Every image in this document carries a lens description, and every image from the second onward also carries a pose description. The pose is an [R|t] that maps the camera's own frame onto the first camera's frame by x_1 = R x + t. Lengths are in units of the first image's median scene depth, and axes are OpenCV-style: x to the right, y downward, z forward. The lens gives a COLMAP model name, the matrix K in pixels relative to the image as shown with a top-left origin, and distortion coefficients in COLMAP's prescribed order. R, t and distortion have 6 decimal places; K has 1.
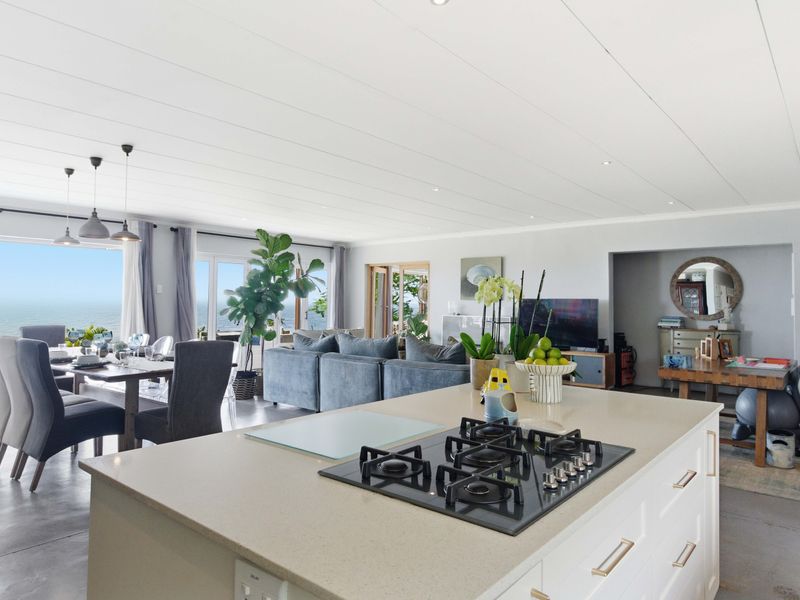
lens RADIAL K [[523.3, 0, 400.0], [0, 523.3, 300.0], [0, 0, 1]] dist [-0.001655, -0.000530]
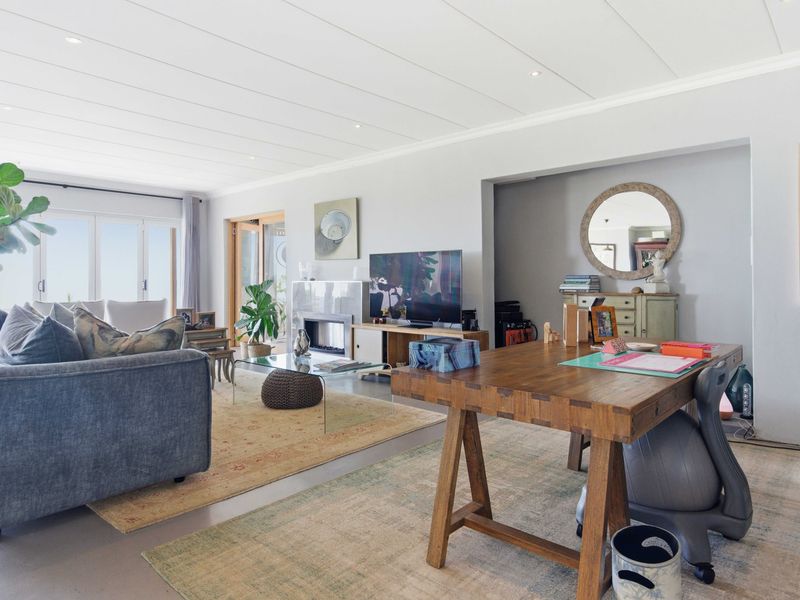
lens RADIAL K [[508.2, 0, 398.4], [0, 508.2, 285.0], [0, 0, 1]] dist [0.003544, -0.001437]
pose [[0.999151, -0.013673, -0.038860, 0.319557], [0.014307, 0.999768, 0.016101, 0.031090], [0.038631, -0.016644, 0.999115, 0.352602]]
